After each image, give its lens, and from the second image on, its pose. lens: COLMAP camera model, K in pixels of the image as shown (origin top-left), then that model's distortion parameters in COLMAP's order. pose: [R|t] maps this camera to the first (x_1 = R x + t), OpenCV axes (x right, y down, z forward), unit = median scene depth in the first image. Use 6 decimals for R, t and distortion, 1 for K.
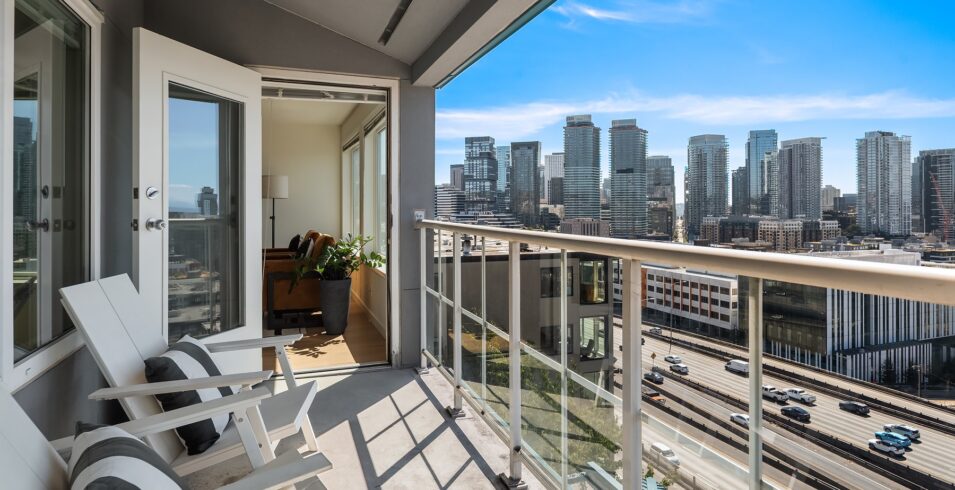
lens RADIAL K [[523.2, 0, 475.6], [0, 523.2, 210.5], [0, 0, 1]] dist [-0.005354, -0.002095]
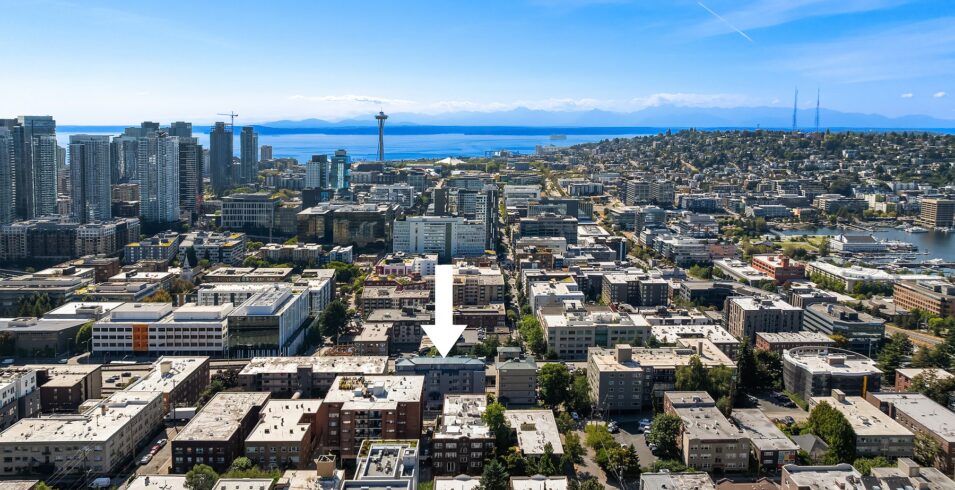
lens RADIAL K [[663.2, 0, 495.9], [0, 663.2, 210.1], [0, 0, 1]] dist [-0.015067, -0.001763]
pose [[0.314729, -0.101795, 0.943707, -1.235117], [-0.001829, 0.994166, 0.107848, -0.467786], [-0.949180, -0.035668, 0.312707, -0.536620]]
